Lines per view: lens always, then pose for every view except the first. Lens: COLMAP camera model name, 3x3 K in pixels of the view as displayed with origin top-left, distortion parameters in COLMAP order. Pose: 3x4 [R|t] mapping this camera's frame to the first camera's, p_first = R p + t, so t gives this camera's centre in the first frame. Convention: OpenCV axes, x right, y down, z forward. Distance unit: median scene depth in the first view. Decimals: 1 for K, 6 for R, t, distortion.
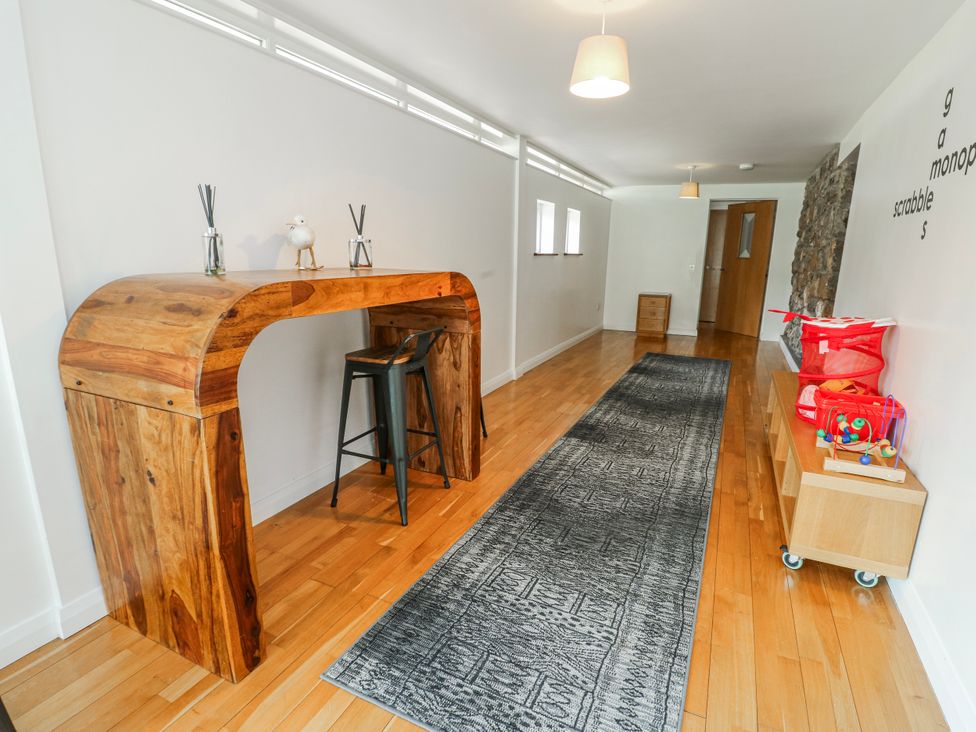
lens RADIAL K [[513.4, 0, 486.1], [0, 513.4, 369.8], [0, 0, 1]] dist [-0.009039, -0.005790]
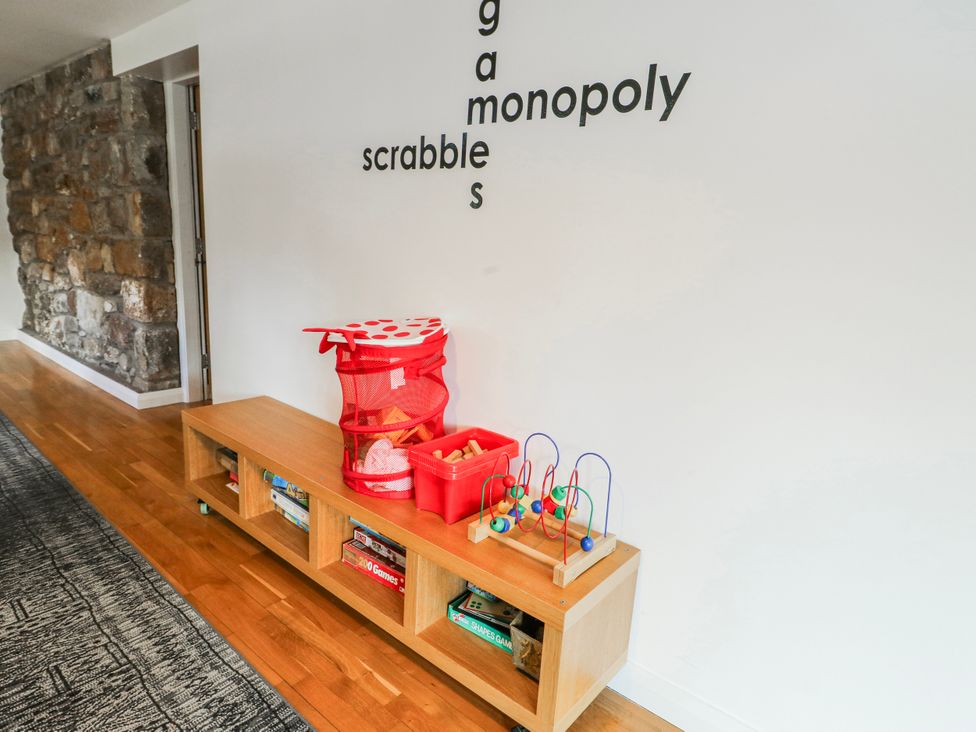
lens RADIAL K [[591.1, 0, 483.2], [0, 591.1, 365.6], [0, 0, 1]] dist [-0.004224, -0.002723]
pose [[0.251417, -0.212167, 0.944338, 0.014397], [0.165630, 0.970717, 0.173997, -0.121225], [-0.953602, 0.112665, 0.279196, 0.512560]]
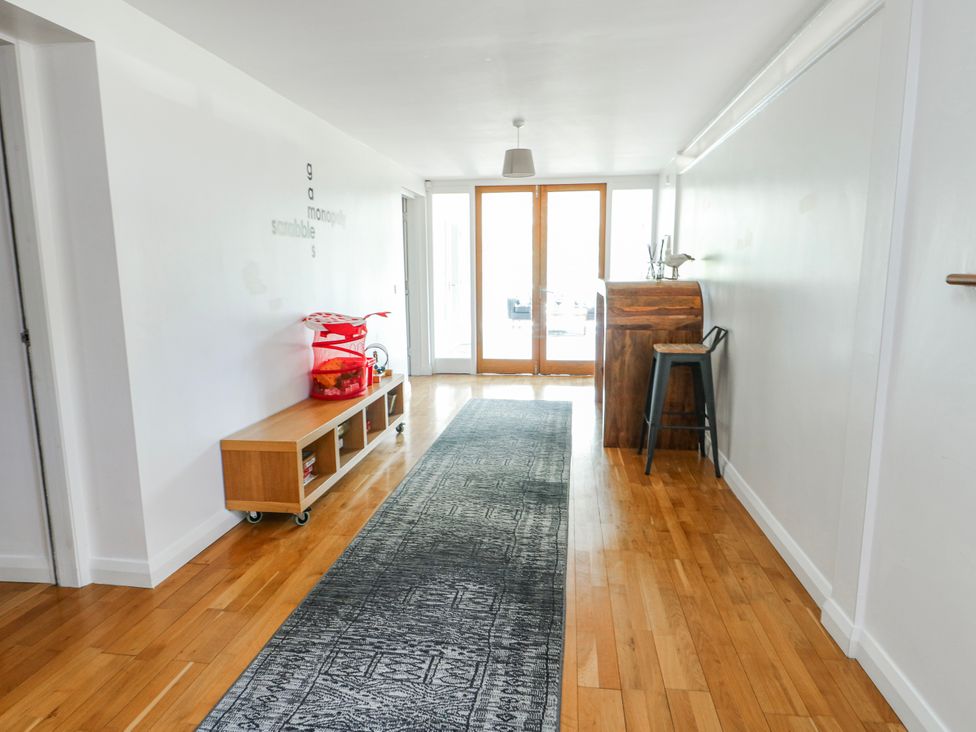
lens RADIAL K [[591.1, 0, 487.1], [0, 591.1, 364.4], [0, 0, 1]] dist [-0.004224, -0.002723]
pose [[-0.951020, 0.040590, -0.306454, 0.604083], [-0.078133, 0.927593, 0.365330, -0.424216], [0.299094, 0.371380, -0.878988, 1.856070]]
